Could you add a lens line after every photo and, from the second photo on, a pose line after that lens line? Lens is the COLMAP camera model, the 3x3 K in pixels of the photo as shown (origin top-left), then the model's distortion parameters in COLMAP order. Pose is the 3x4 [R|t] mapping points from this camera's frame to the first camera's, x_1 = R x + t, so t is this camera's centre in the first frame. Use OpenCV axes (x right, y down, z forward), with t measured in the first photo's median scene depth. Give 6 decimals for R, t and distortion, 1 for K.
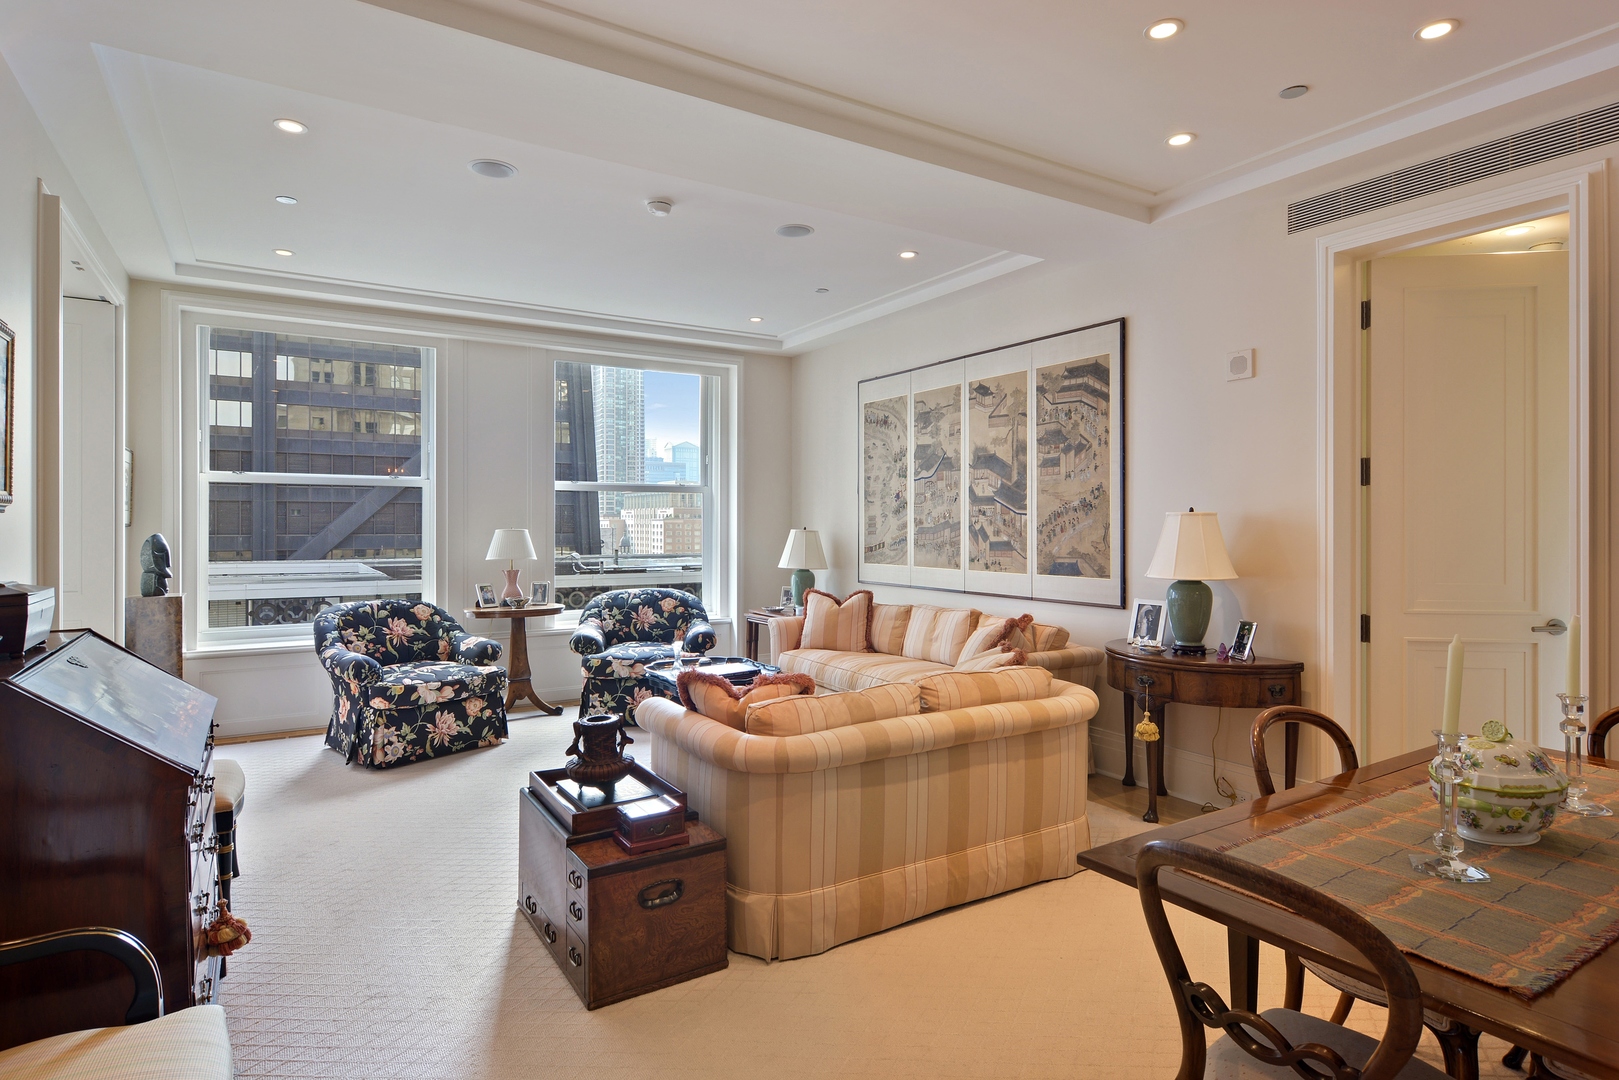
lens RADIAL K [[870.6, 0, 808.3], [0, 870.6, 529.9], [0, 0, 1]] dist [-0.003291, -0.001952]
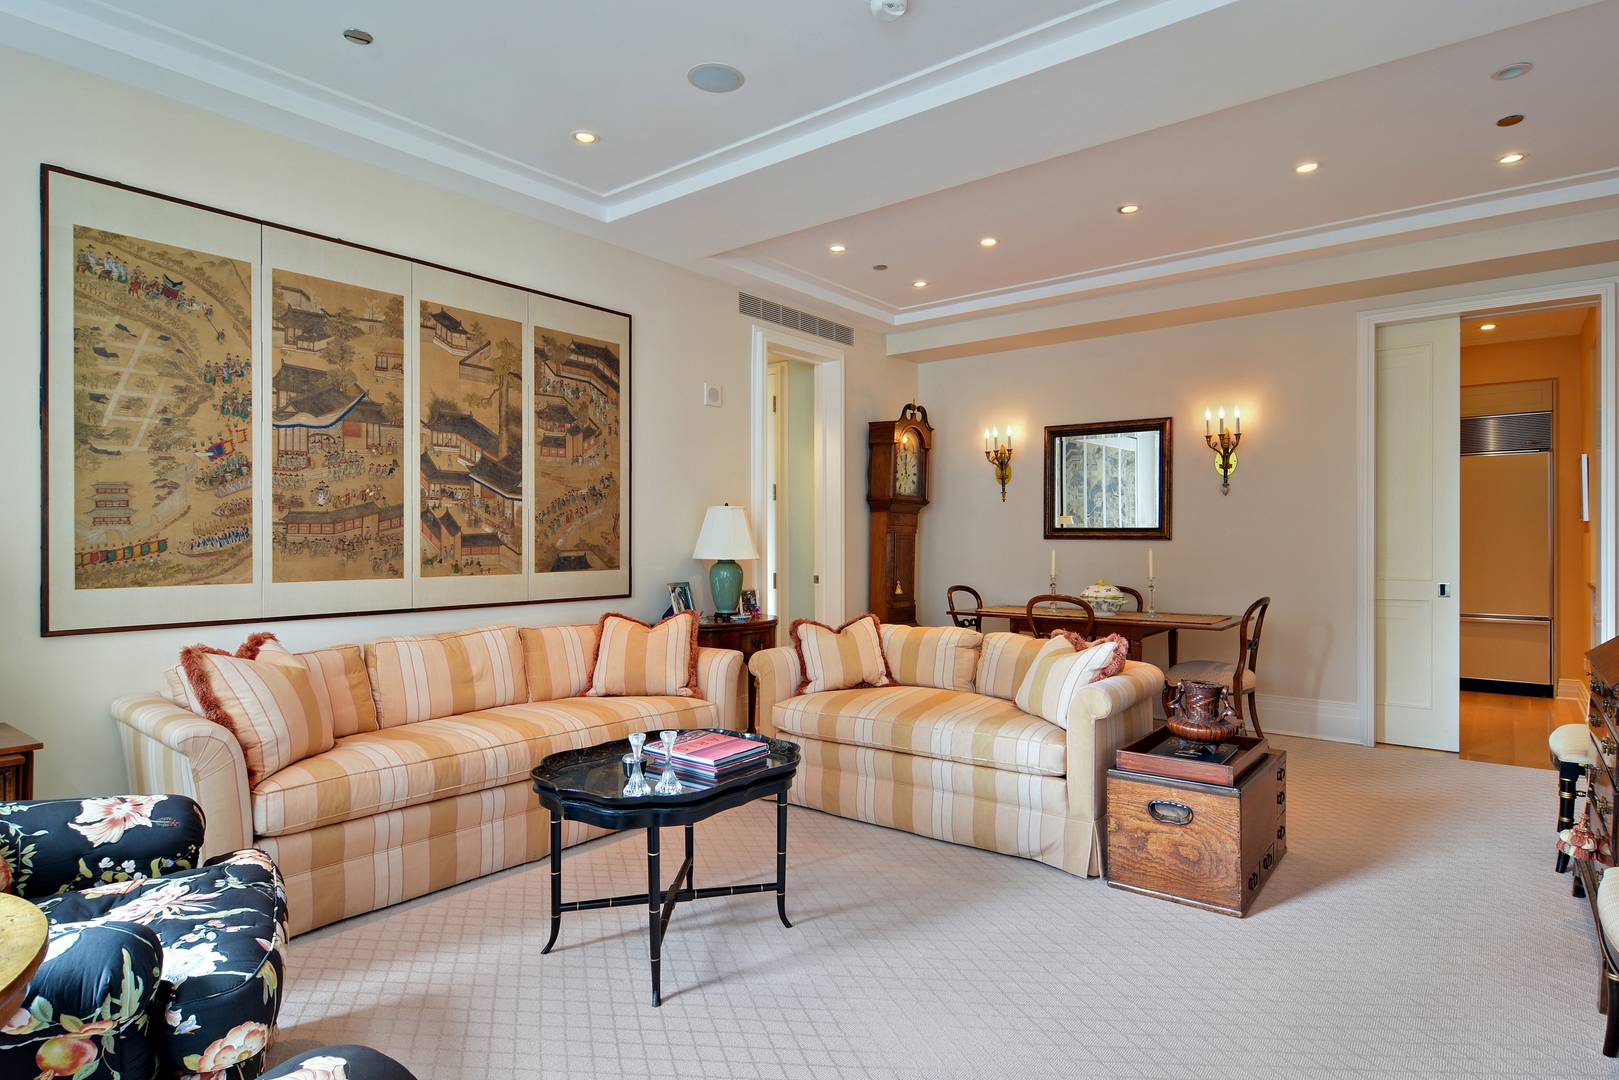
lens RADIAL K [[870.6, 0, 805.9], [0, 870.6, 540.7], [0, 0, 1]] dist [-0.003291, -0.001952]
pose [[-0.345500, -0.001582, 0.938418, -0.582093], [0.007262, 0.999964, 0.004360, 0.017906], [-0.938391, 0.008321, -0.345476, 0.995180]]
